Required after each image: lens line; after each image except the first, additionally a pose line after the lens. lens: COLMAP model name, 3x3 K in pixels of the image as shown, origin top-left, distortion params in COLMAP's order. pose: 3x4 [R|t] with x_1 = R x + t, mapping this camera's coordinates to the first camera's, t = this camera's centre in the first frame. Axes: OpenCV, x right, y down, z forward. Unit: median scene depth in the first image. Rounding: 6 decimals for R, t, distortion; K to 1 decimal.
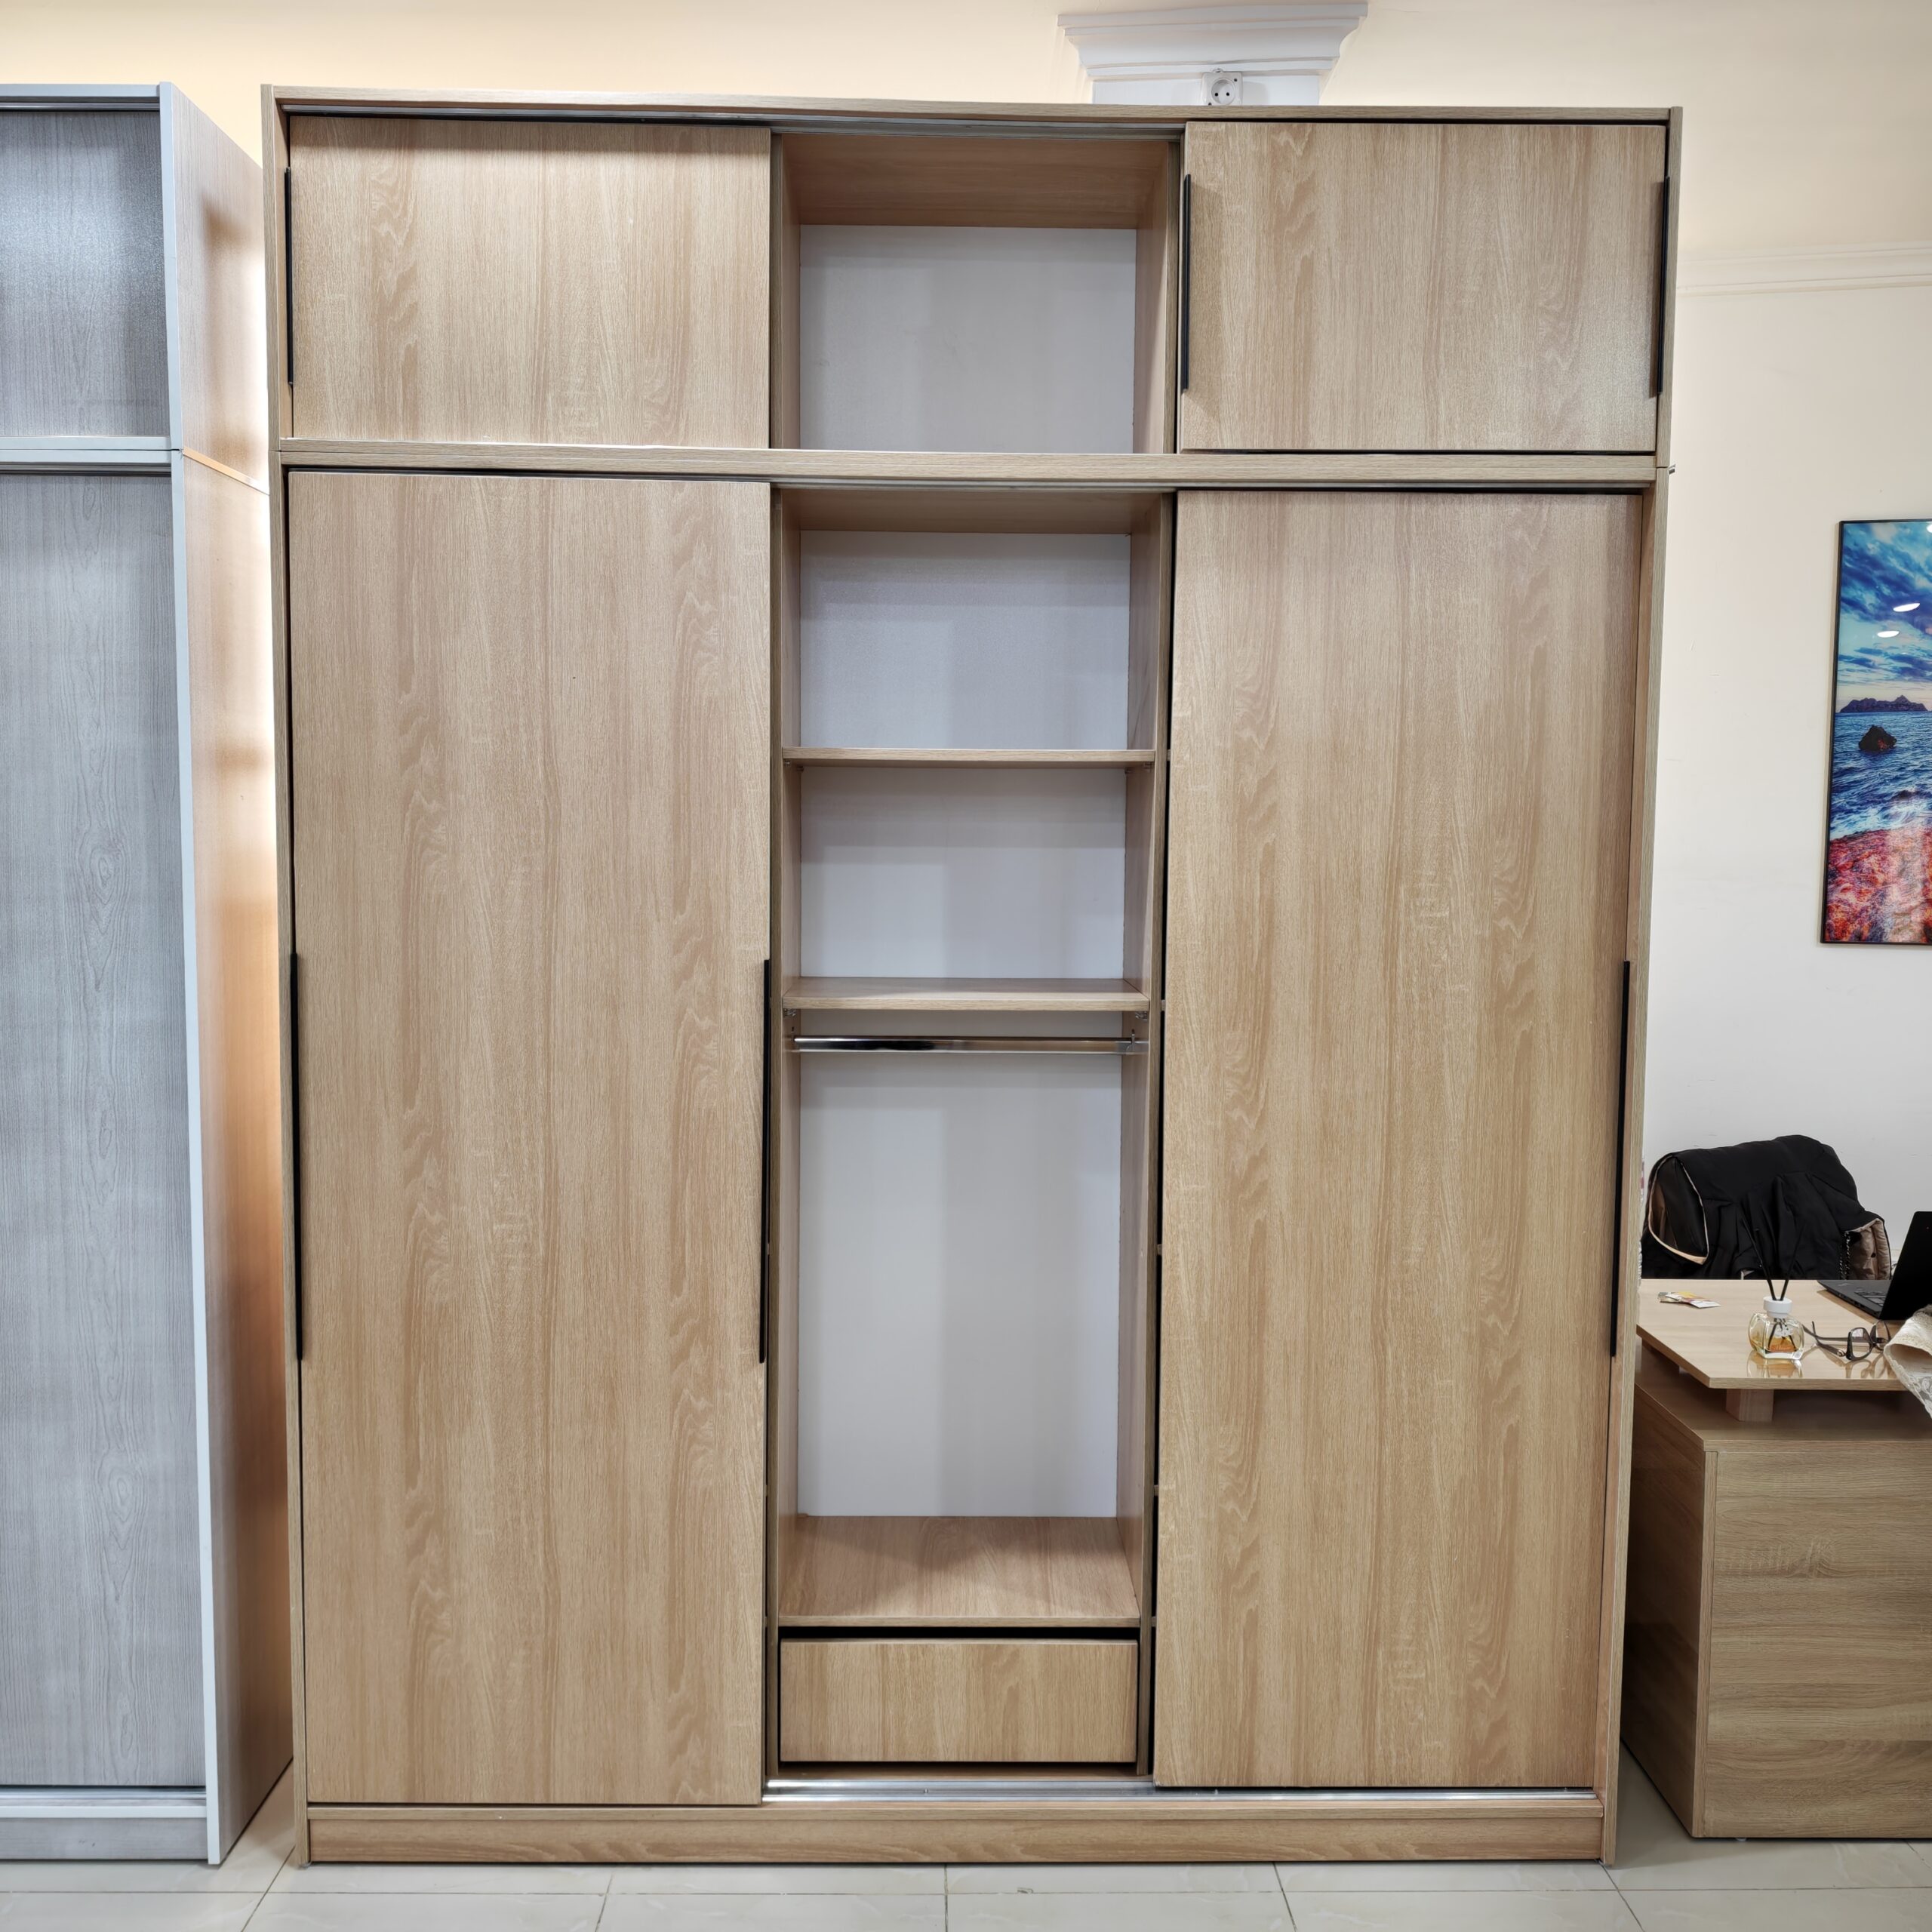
lens RADIAL K [[1877.9, 0, 976.7], [0, 1877.9, 969.3], [0, 0, 1]] dist [0.020946, -0.032190]
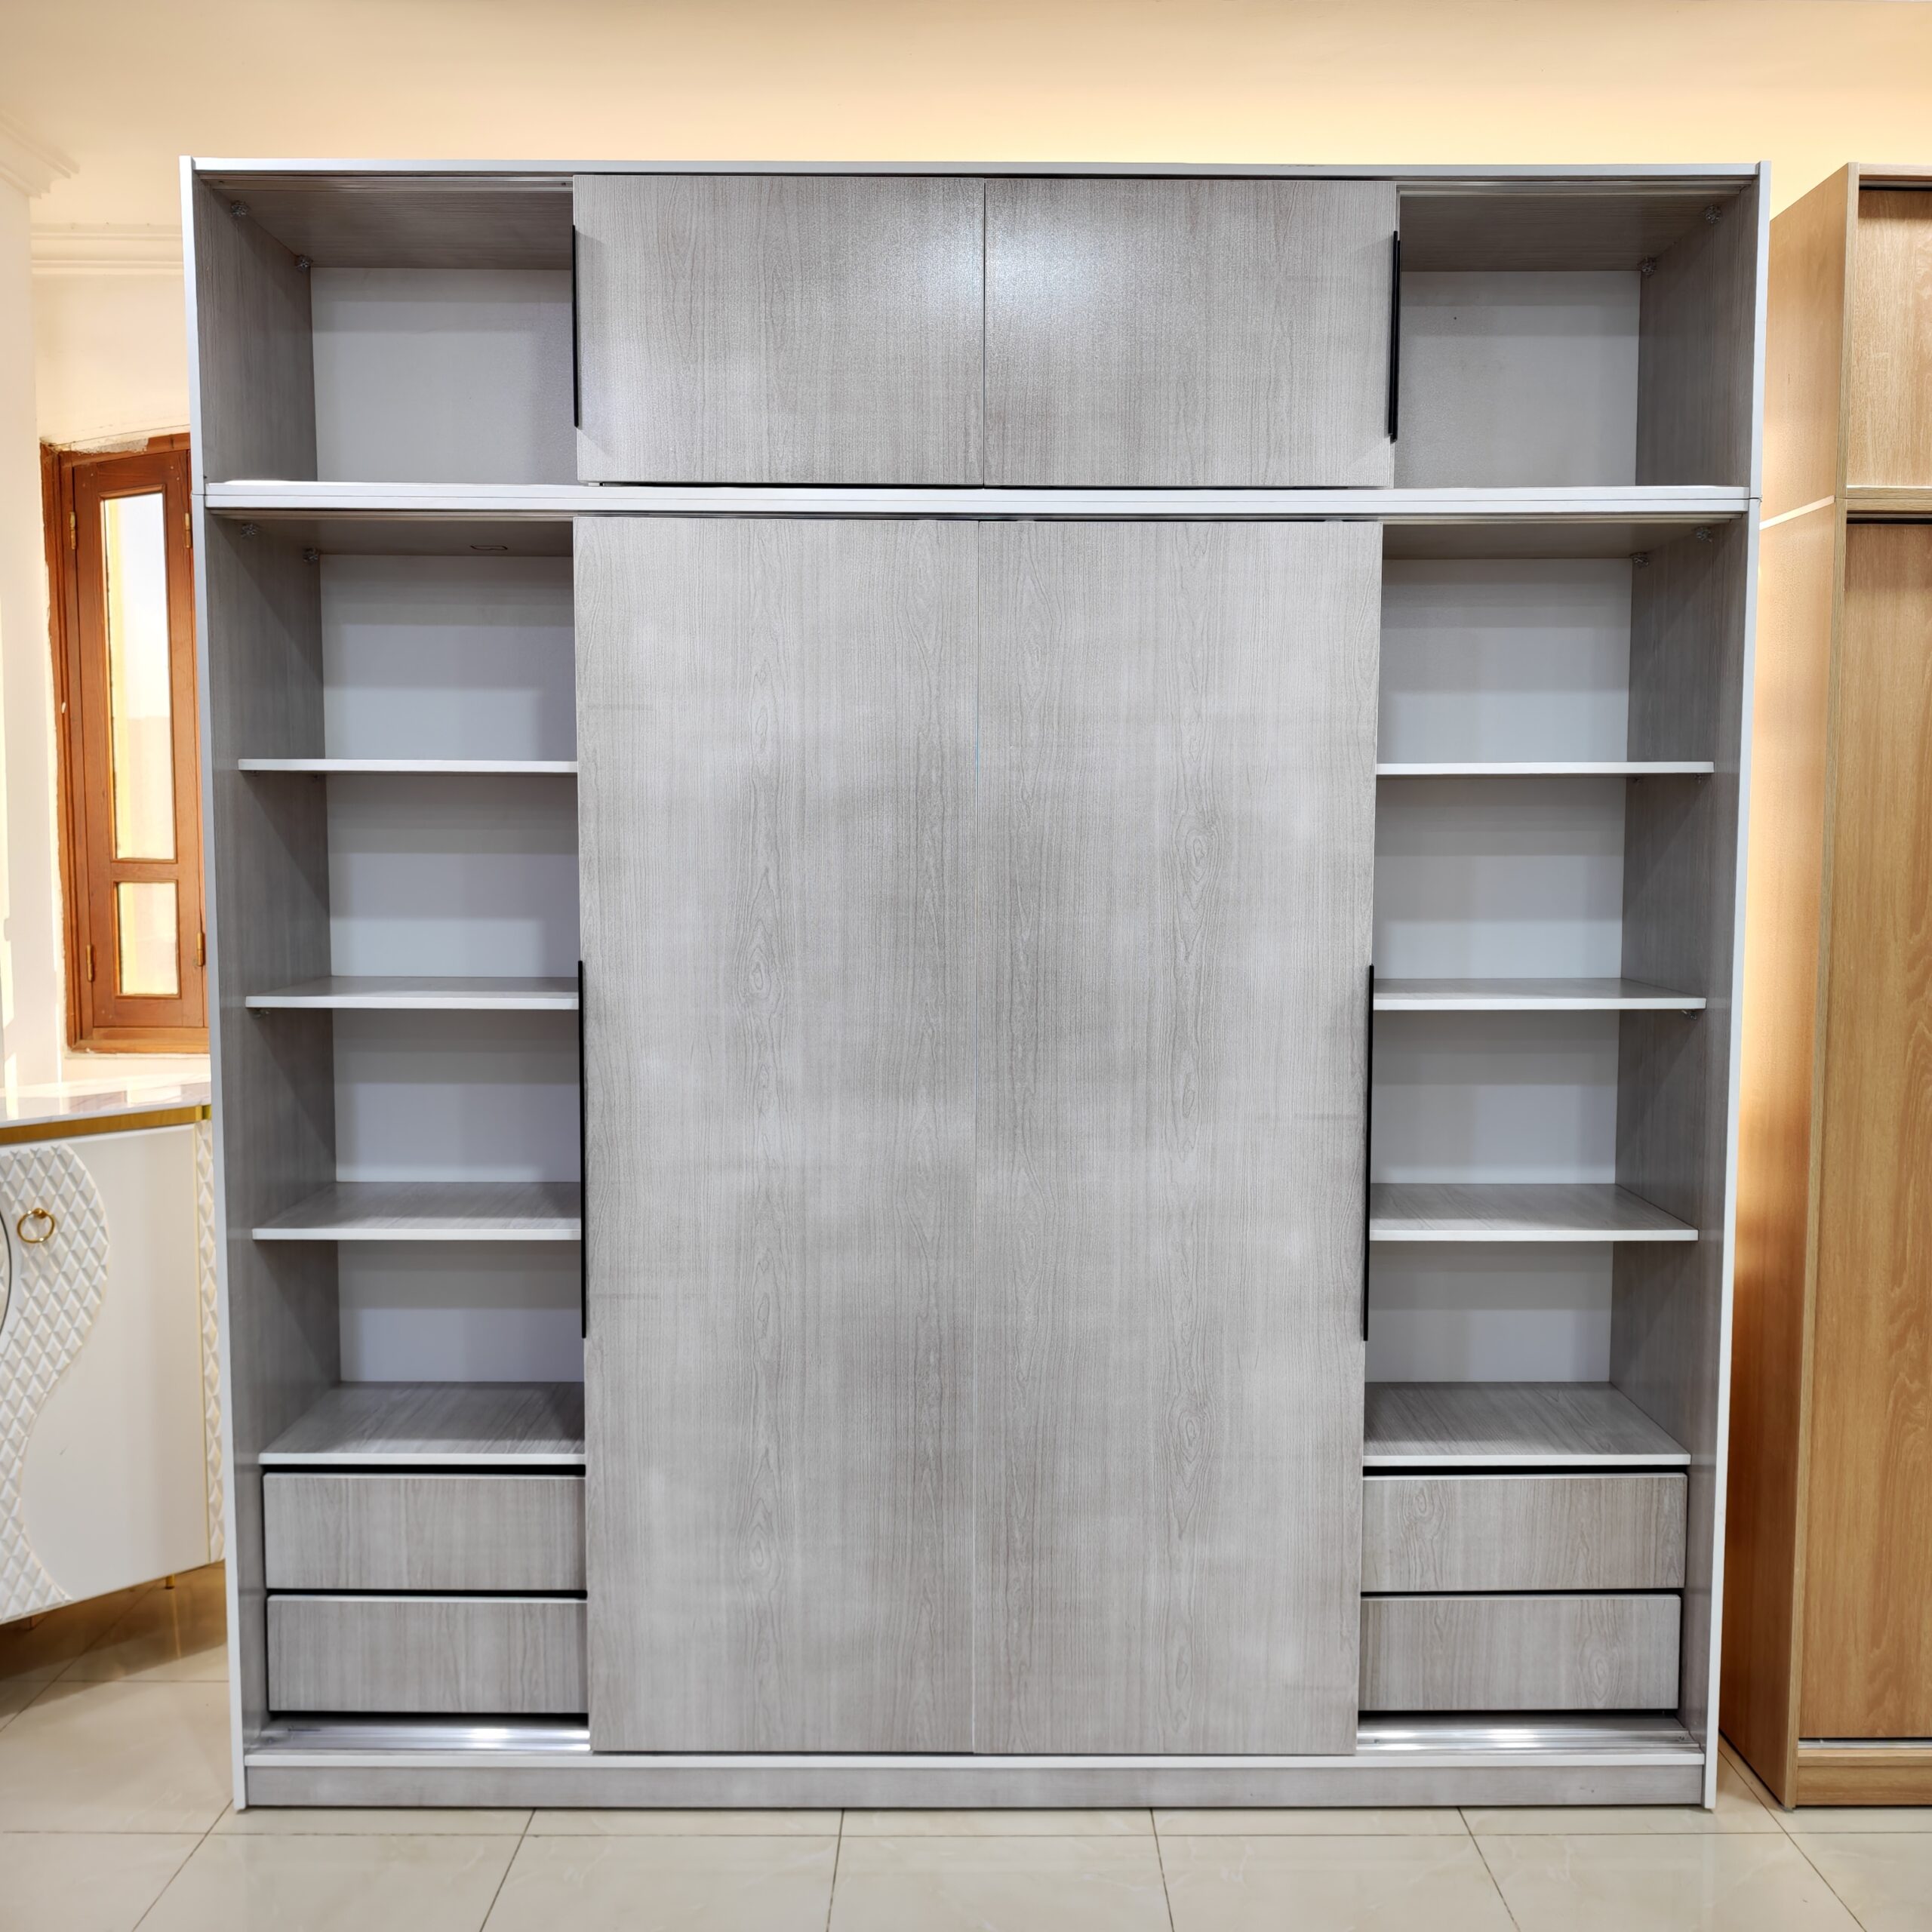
lens RADIAL K [[1796.3, 0, 1002.7], [0, 1796.3, 968.4], [0, 0, 1]] dist [0.013659, -0.024028]
pose [[0.999921, -0.006846, -0.010576, -0.835603], [0.006769, 0.999950, -0.007332, -0.000151], [0.010626, 0.007259, 0.999917, -0.037582]]
